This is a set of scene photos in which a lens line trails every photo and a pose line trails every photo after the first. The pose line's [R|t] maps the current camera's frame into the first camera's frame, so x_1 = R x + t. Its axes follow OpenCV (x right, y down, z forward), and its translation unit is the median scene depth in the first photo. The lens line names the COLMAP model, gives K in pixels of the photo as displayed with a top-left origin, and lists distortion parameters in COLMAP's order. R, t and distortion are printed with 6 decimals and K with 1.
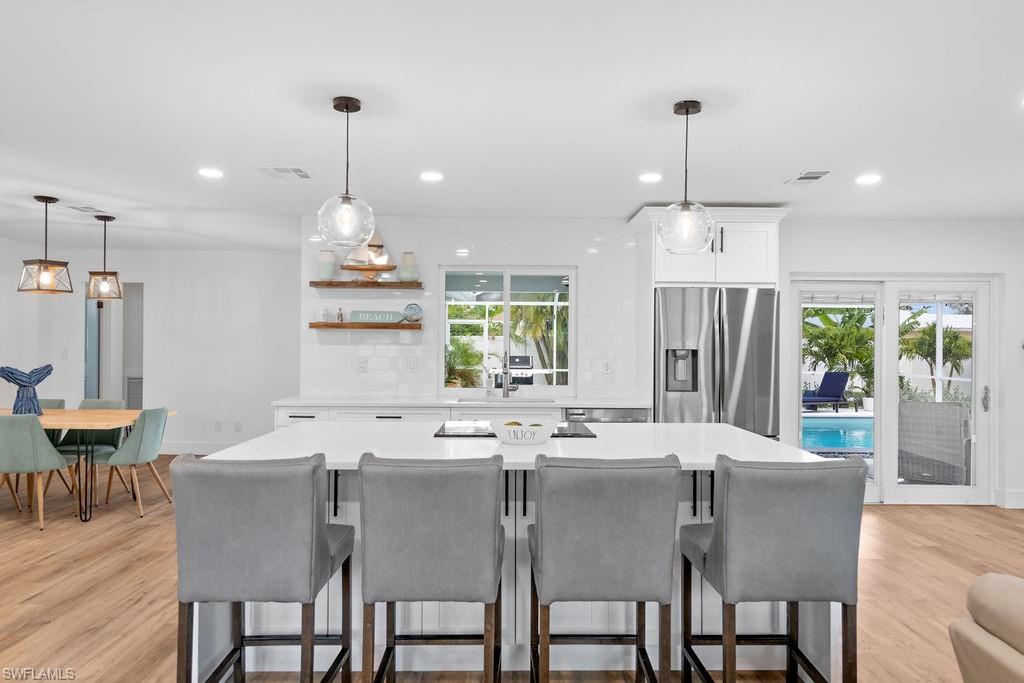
lens RADIAL K [[681.8, 0, 510.9], [0, 681.8, 342.3], [0, 0, 1]] dist [0.021273, -0.004500]
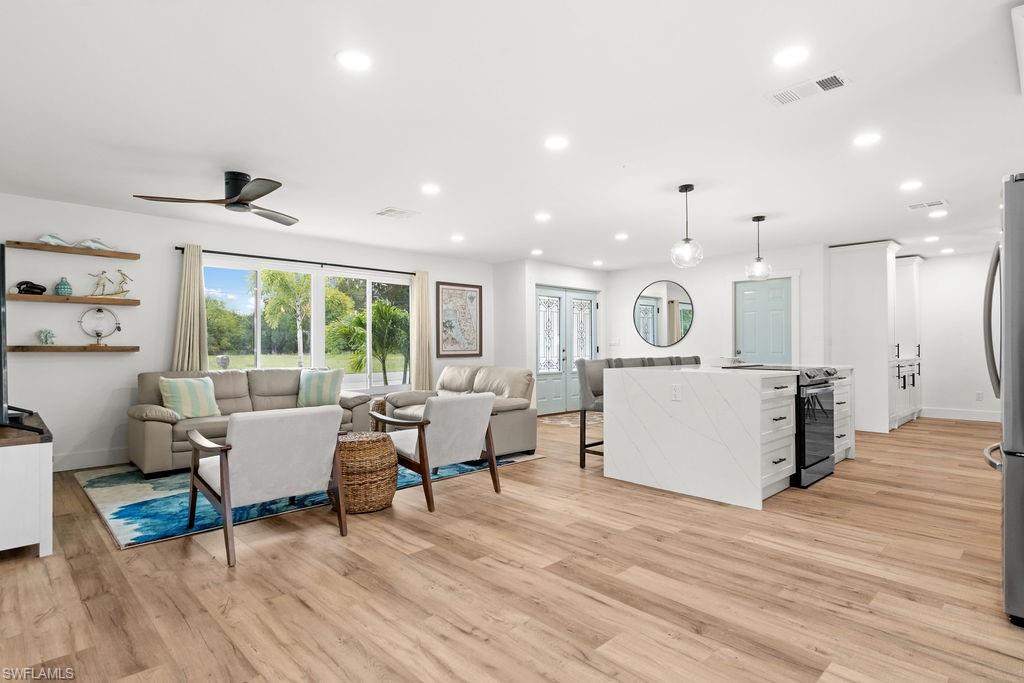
lens RADIAL K [[529.1, 0, 514.0], [0, 529.1, 341.9], [0, 0, 1]] dist [0.009896, -0.001940]
pose [[-0.717802, -0.010128, -0.696174, 0.850378], [0.001456, 0.999870, -0.016047, 0.050633], [0.696246, -0.012533, -0.717694, 0.919994]]
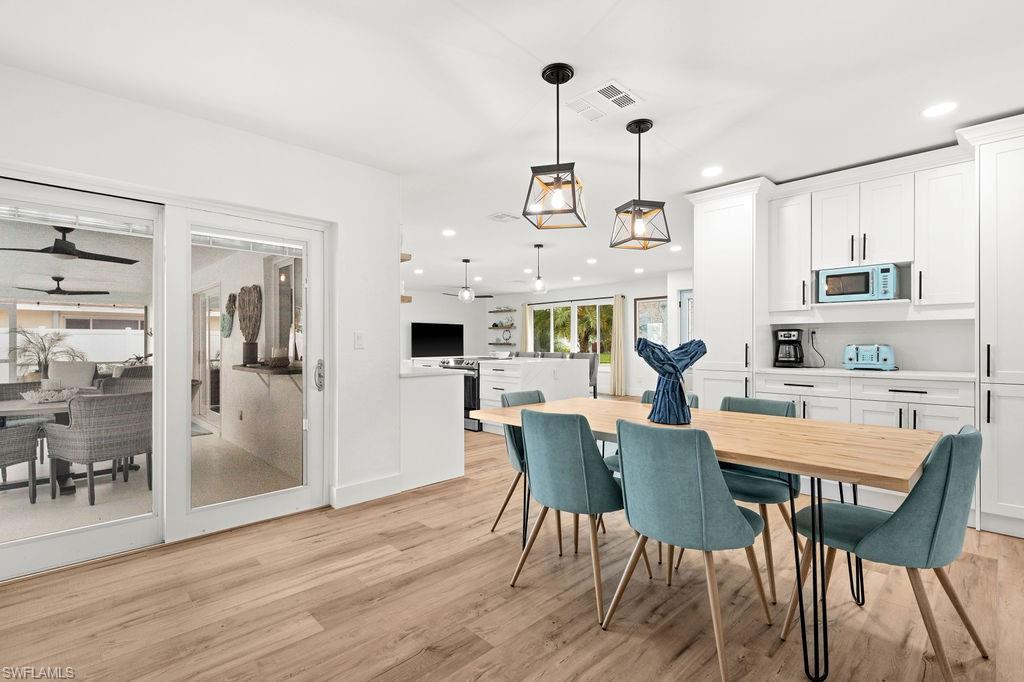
lens RADIAL K [[475.9, 0, 515.4], [0, 475.9, 342.3], [0, 0, 1]] dist [0.002676, -0.000433]
pose [[-0.700479, -0.003020, 0.713667, -0.888433], [-0.003607, 0.999993, 0.000691, 0.036600], [-0.713664, -0.002090, -0.700485, 1.362981]]
